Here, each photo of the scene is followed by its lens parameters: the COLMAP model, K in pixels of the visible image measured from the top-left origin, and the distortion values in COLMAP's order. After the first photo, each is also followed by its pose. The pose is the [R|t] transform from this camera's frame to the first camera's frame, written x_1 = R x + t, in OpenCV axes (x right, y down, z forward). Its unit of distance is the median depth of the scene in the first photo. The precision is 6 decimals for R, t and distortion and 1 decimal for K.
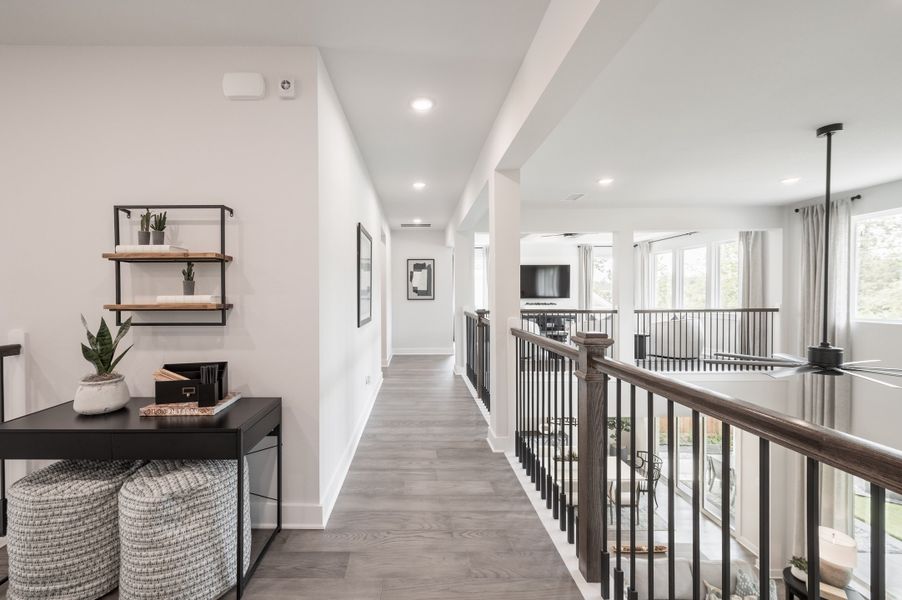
lens RADIAL K [[361.7, 0, 416.7], [0, 361.7, 302.5], [0, 0, 1]] dist [-0.003864, -0.000679]
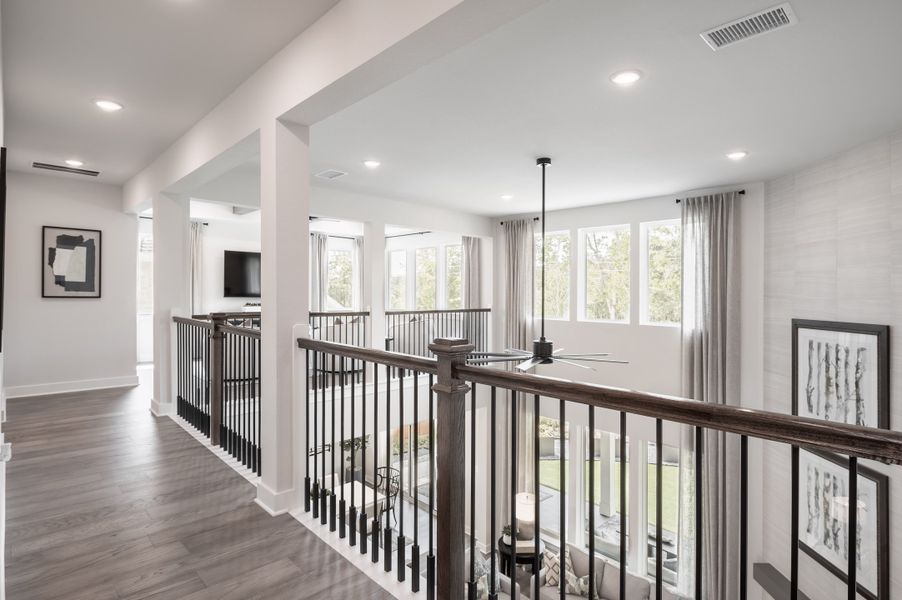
lens RADIAL K [[463.6, 0, 457.9], [0, 463.6, 295.7], [0, 0, 1]] dist [-0.024295, 0.001786]
pose [[0.711283, 0.012195, 0.702800, -0.158755], [-0.001613, 0.999875, -0.015718, -0.001927], [-0.702904, 0.010047, 0.711214, 0.100406]]
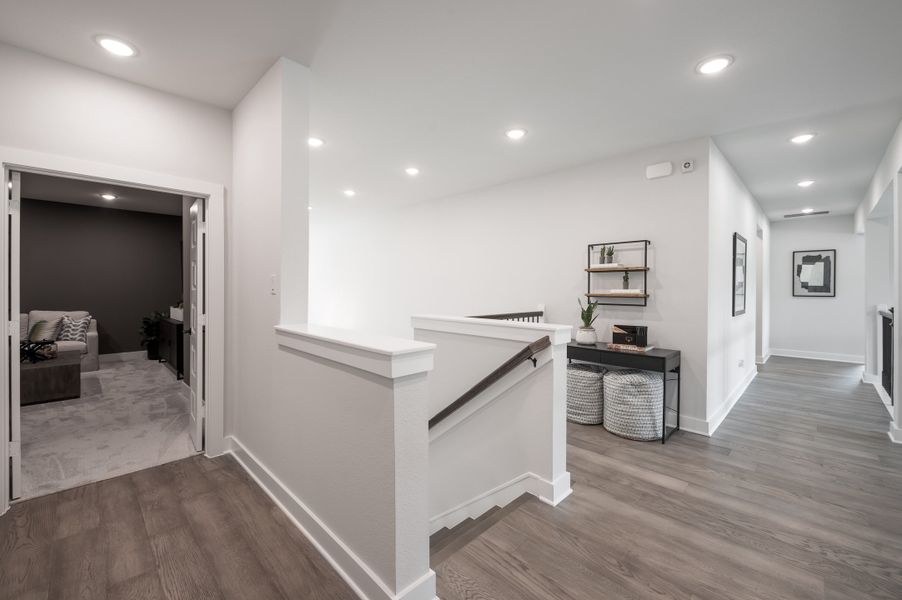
lens RADIAL K [[361.7, 0, 456.4], [0, 361.7, 289.6], [0, 0, 1]] dist [-0.003864, -0.000679]
pose [[0.705396, 0.008696, -0.708761, 0.049189], [-0.023524, 0.999661, -0.011147, 0.013898], [0.708423, 0.024536, 0.705361, -0.597524]]
